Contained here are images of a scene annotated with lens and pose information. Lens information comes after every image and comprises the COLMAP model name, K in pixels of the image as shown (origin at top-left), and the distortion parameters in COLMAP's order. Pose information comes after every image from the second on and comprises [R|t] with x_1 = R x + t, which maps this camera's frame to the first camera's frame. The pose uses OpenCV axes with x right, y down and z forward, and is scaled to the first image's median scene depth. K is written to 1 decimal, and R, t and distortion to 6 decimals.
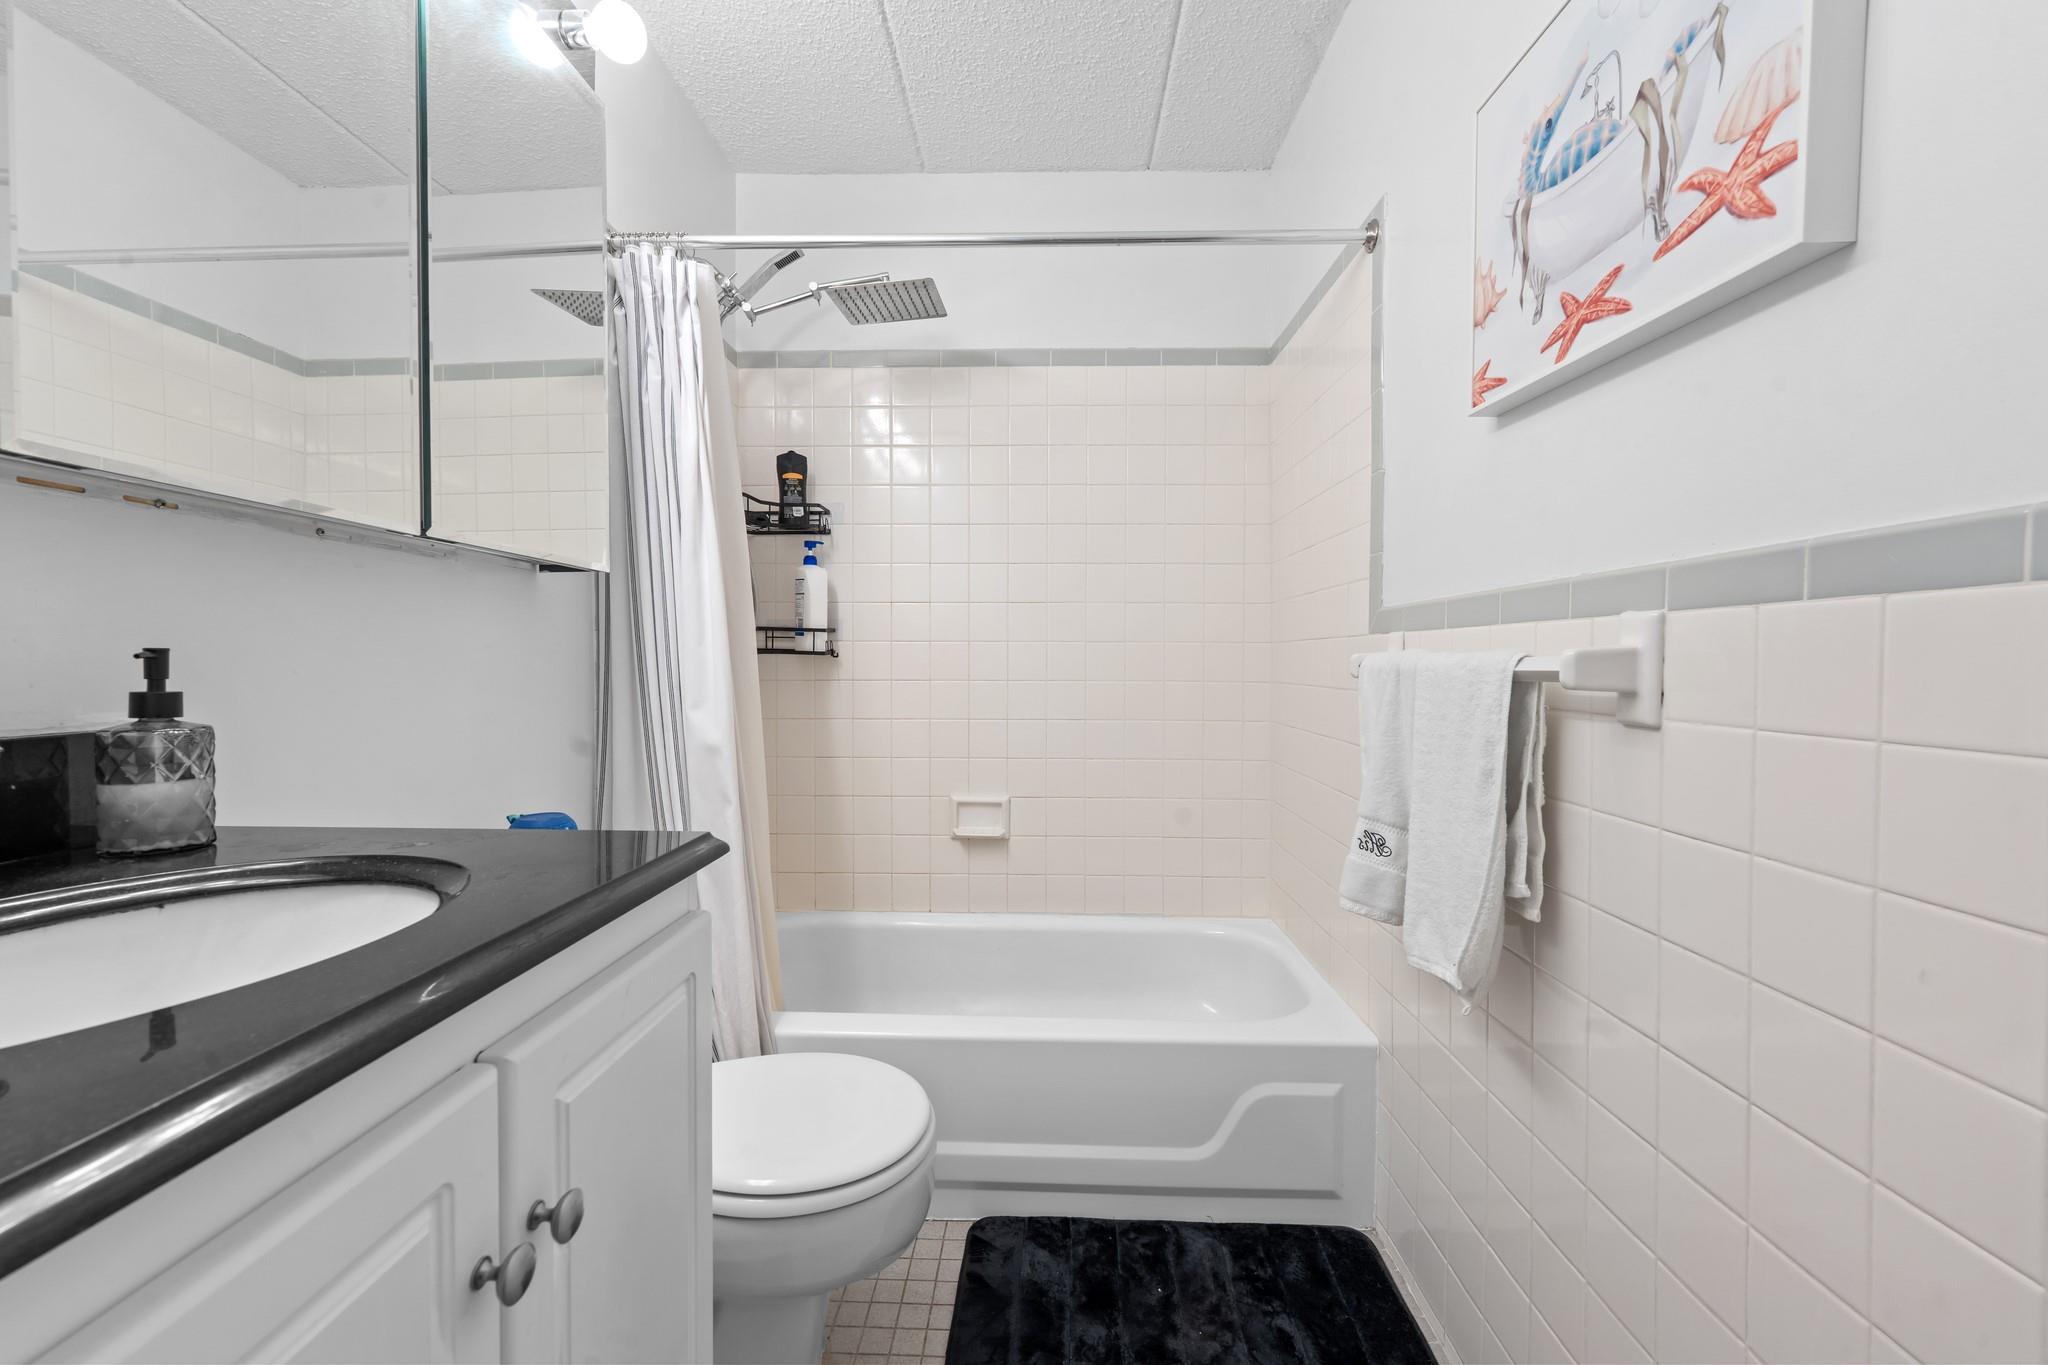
lens RADIAL K [[826.2, 0, 1035.2], [0, 826.2, 677.2], [0, 0, 1]] dist [0.000459, -0.000086]
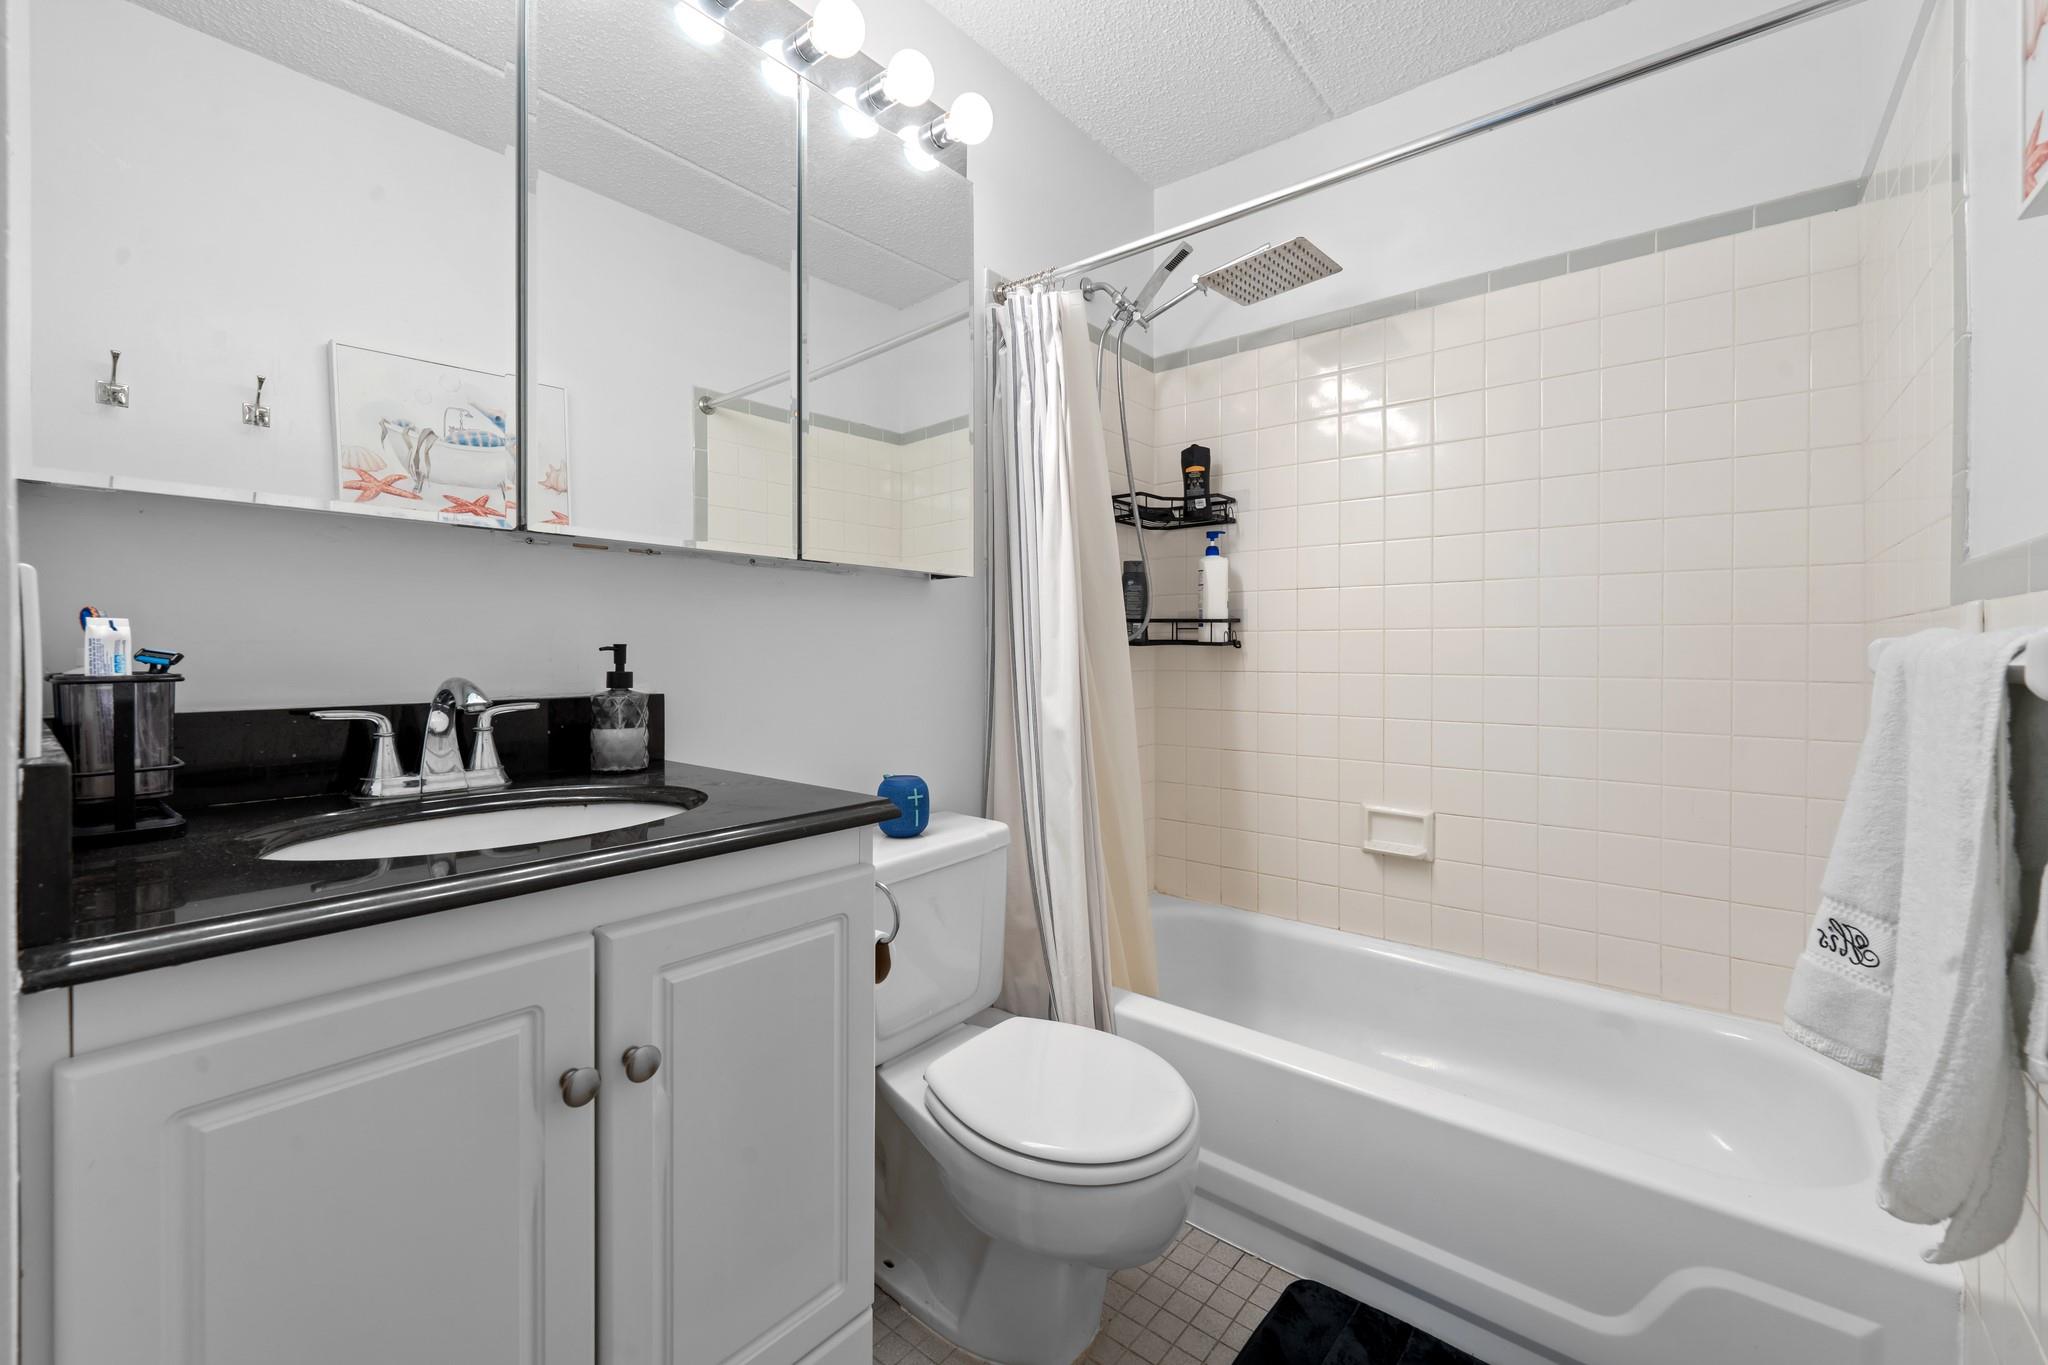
lens RADIAL K [[839.5, 0, 1029.6], [0, 839.5, 657.7], [0, 0, 1]] dist [0.000482, -0.000280]
pose [[0.790808, 0.002063, -0.612061, 0.198763], [-0.010249, 0.999899, -0.009872, -0.000506], [0.611979, 0.014080, 0.790749, 0.075880]]
